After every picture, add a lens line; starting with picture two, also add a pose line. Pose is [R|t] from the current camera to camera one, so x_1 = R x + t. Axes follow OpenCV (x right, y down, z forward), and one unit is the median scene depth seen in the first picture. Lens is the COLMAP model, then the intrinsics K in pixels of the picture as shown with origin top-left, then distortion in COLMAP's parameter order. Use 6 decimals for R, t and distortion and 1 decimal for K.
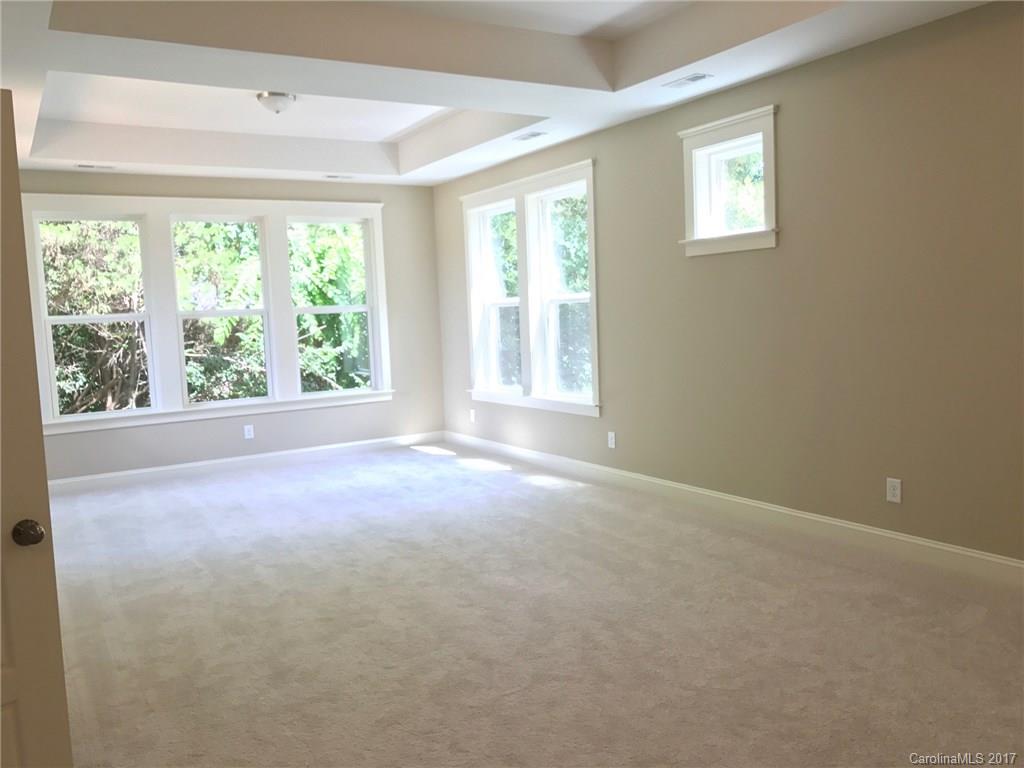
lens RADIAL K [[847.7, 0, 512.5], [0, 847.7, 389.0], [0, 0, 1]] dist [0.033539, -0.036193]
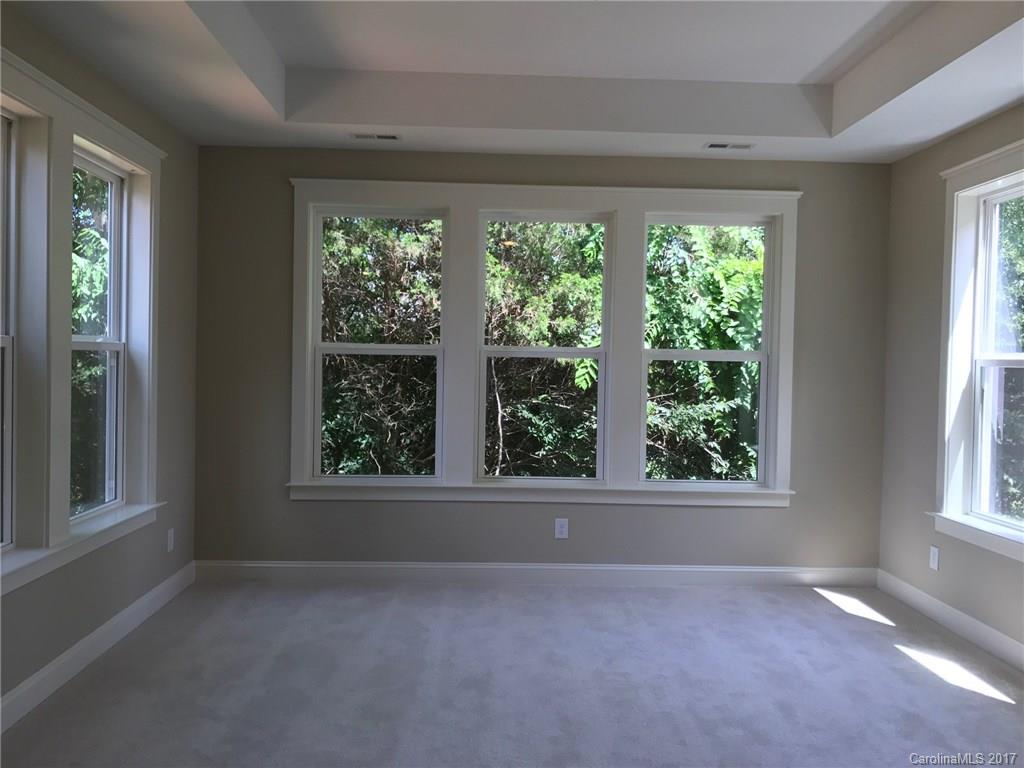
lens RADIAL K [[847.7, 0, 520.8], [0, 847.7, 369.6], [0, 0, 1]] dist [0.033539, -0.036193]
pose [[0.875347, 0.067865, -0.478709, -0.024470], [-0.103086, 0.993531, -0.047649, -0.036367], [0.472378, 0.091057, 0.876680, 0.361270]]
